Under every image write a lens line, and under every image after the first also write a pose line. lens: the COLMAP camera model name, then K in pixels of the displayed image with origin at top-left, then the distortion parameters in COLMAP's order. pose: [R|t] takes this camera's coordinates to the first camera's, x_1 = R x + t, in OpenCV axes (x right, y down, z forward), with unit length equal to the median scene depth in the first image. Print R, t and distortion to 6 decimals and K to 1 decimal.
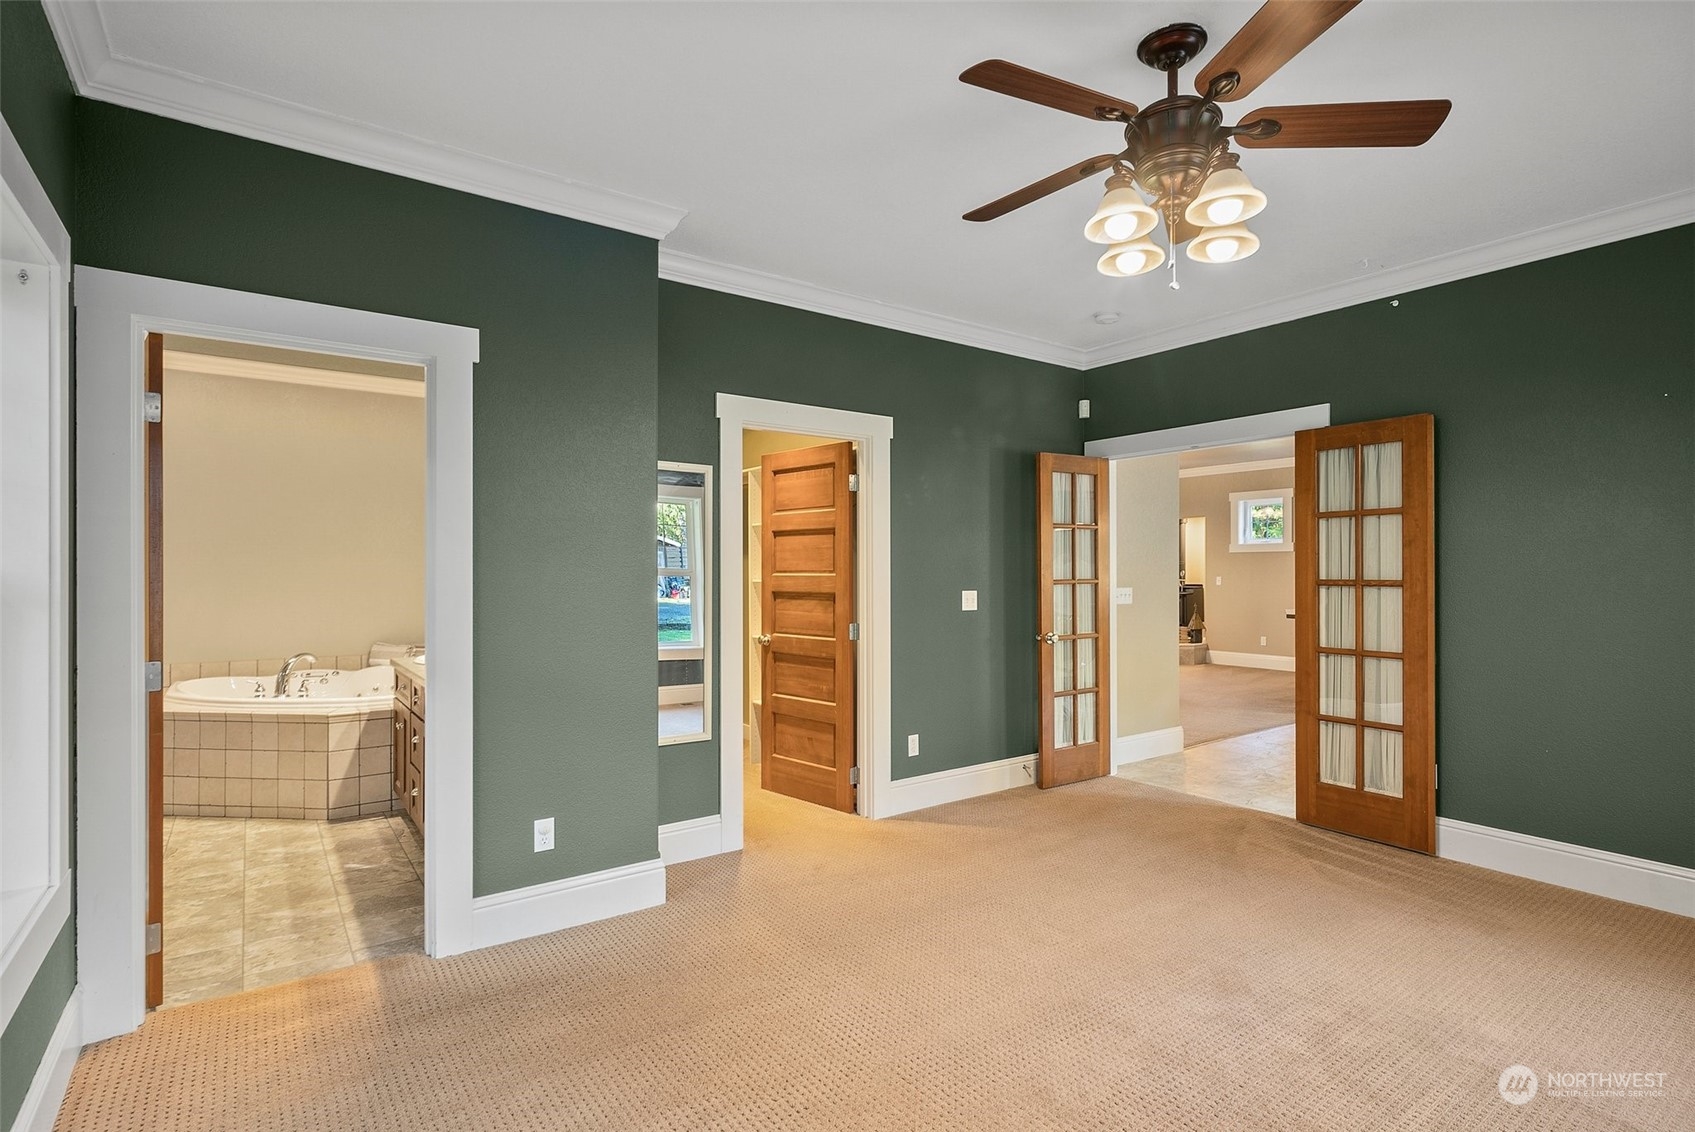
lens RADIAL K [[824.1, 0, 857.9], [0, 824.1, 571.5], [0, 0, 1]] dist [0.004635, -0.001989]
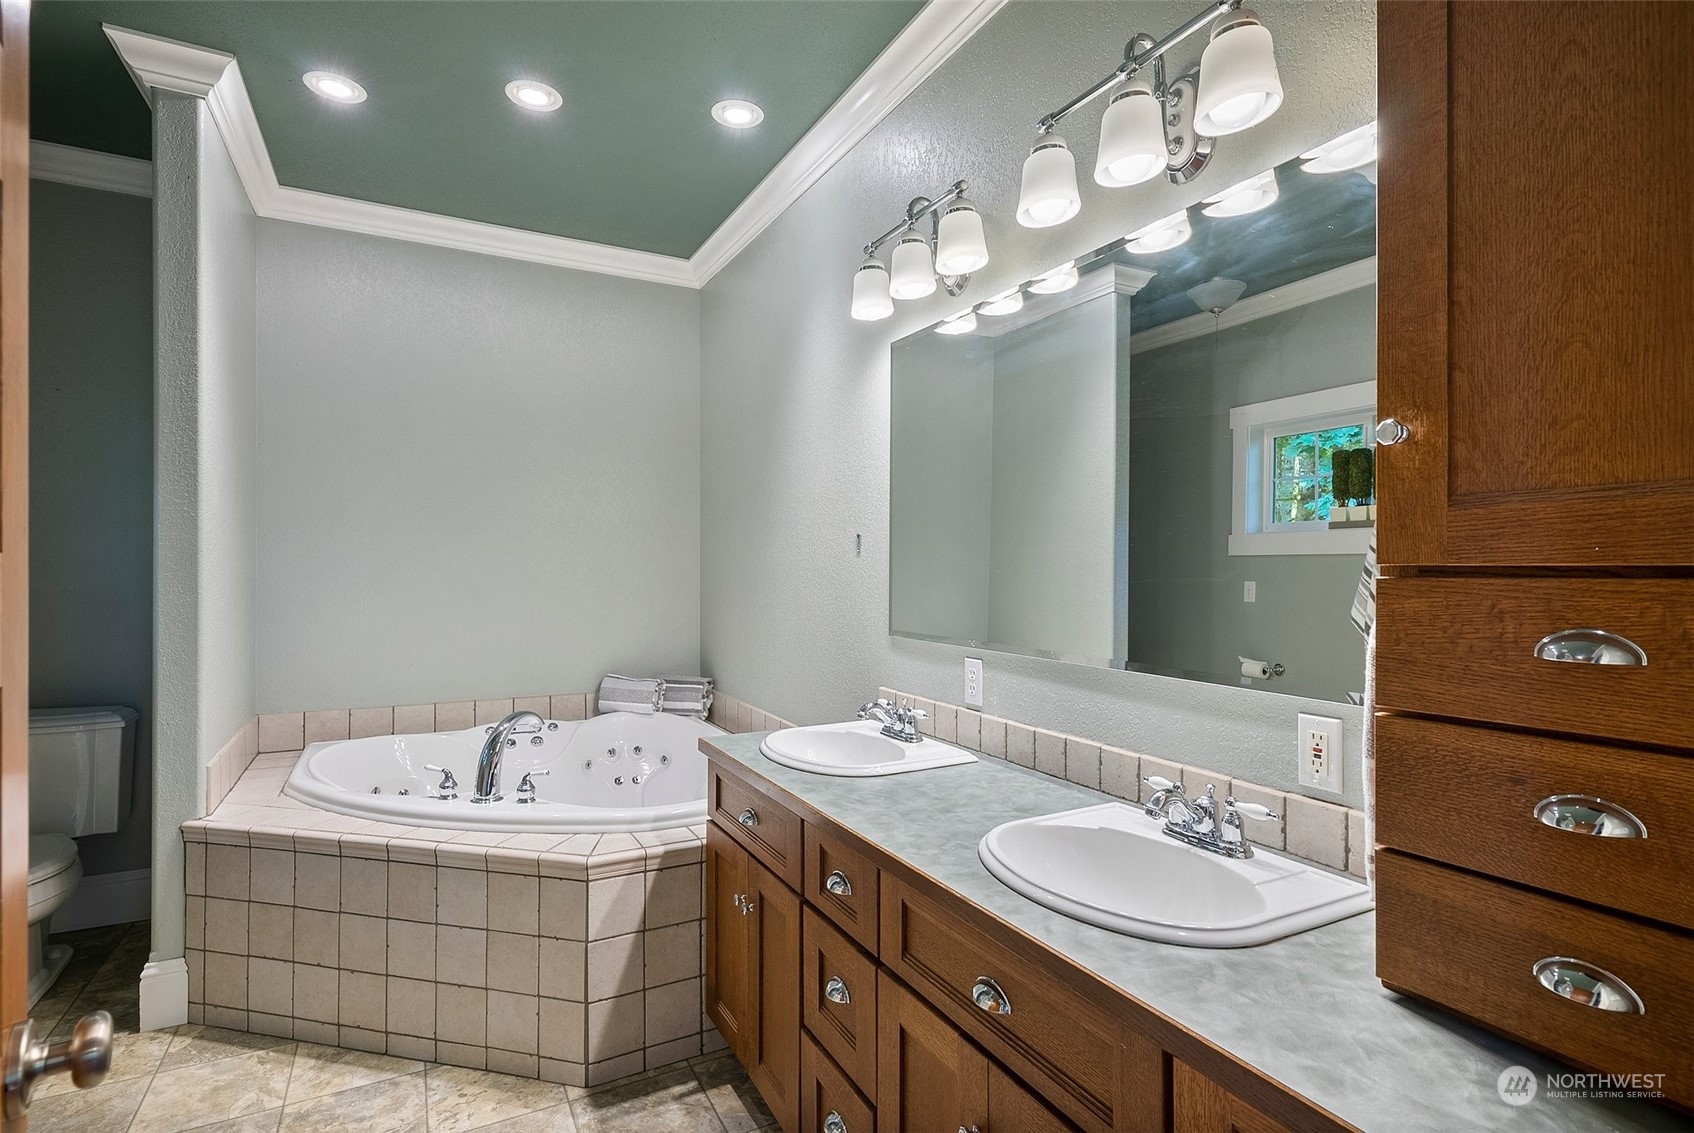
lens RADIAL K [[823.6, 0, 846.1], [0, 823.6, 564.1], [0, 0, 1]] dist [0.004635, -0.001989]
pose [[0.989115, -0.000674, -0.147144, -0.412137], [0.000340, 0.999997, -0.002289, 0.005780], [0.147145, 0.002214, 0.989112, 0.538830]]
